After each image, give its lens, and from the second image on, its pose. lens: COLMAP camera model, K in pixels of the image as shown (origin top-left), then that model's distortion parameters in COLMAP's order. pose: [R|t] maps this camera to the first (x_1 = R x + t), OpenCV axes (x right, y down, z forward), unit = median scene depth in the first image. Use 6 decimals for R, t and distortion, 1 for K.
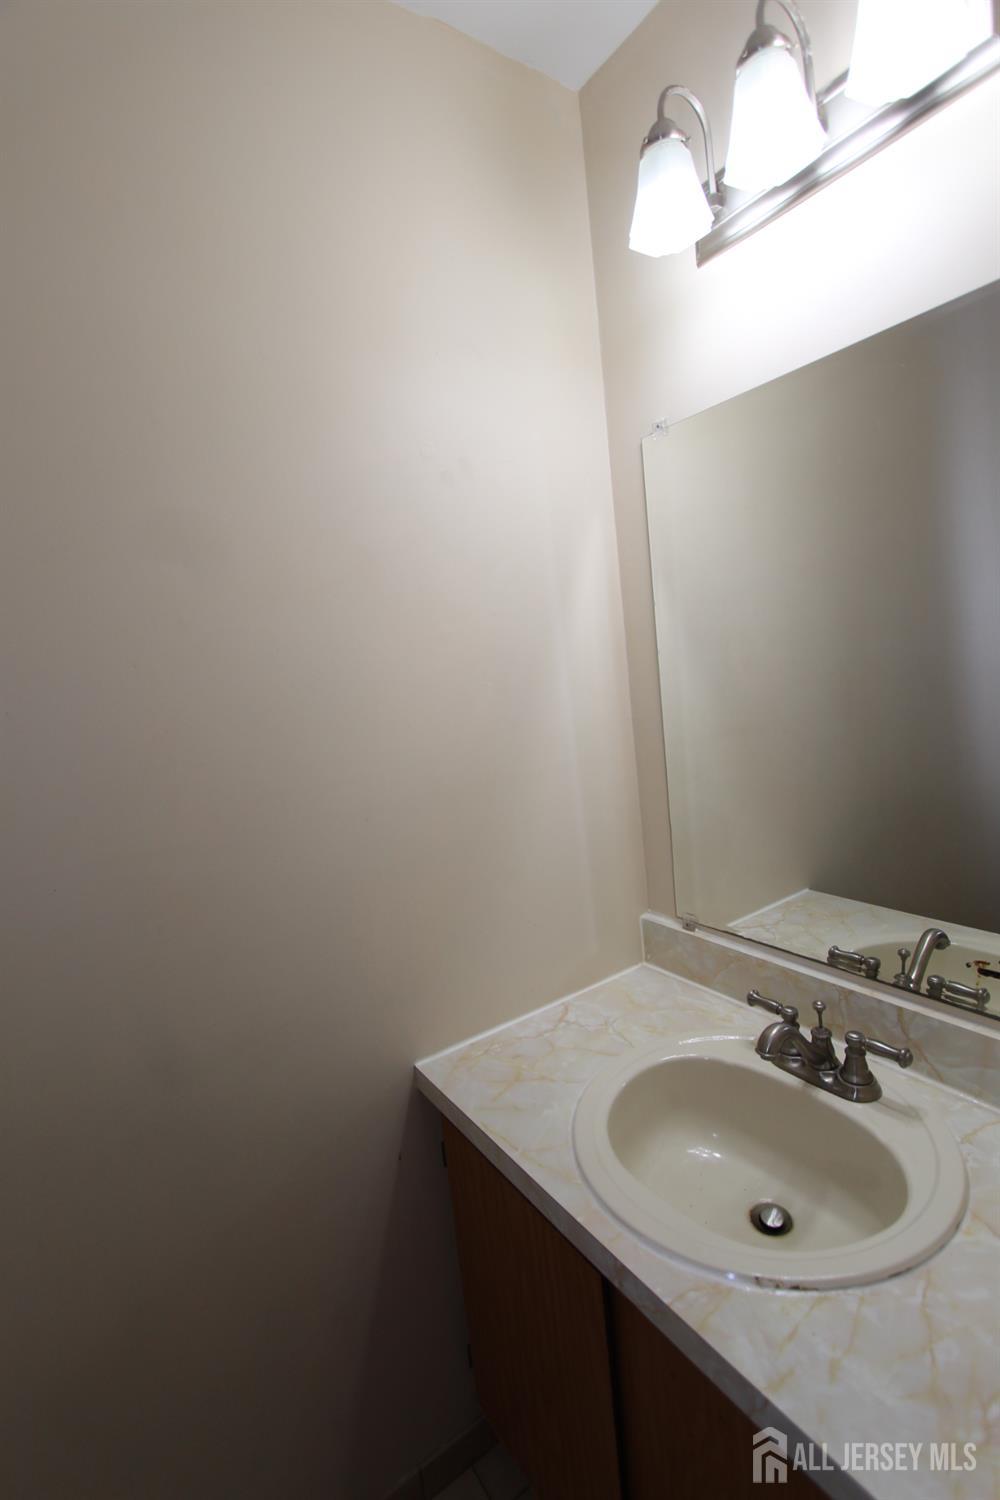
lens RADIAL K [[690.8, 0, 499.0], [0, 690.8, 755.4], [0, 0, 1]] dist [-0.018303, 0.002513]
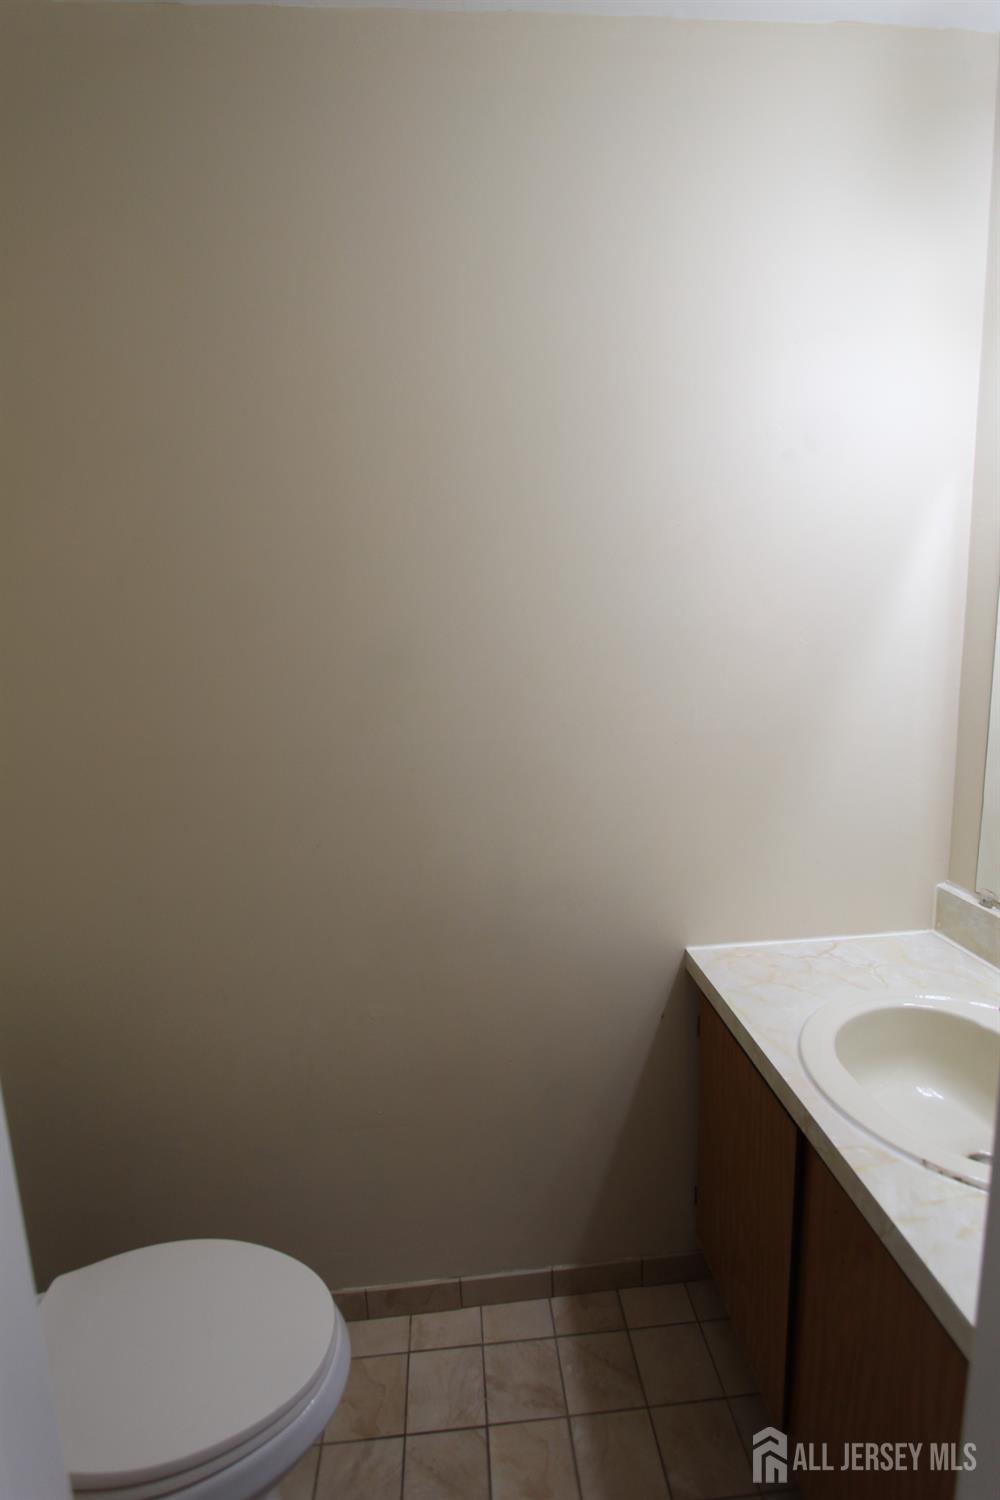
lens RADIAL K [[690.8, 0, 501.0], [0, 690.8, 747.7], [0, 0, 1]] dist [-0.018303, 0.002513]
pose [[0.871861, 0.149362, -0.466422, 0.101749], [-0.116858, 0.988297, 0.098045, 0.013405], [0.475608, -0.030976, 0.879112, -0.208941]]
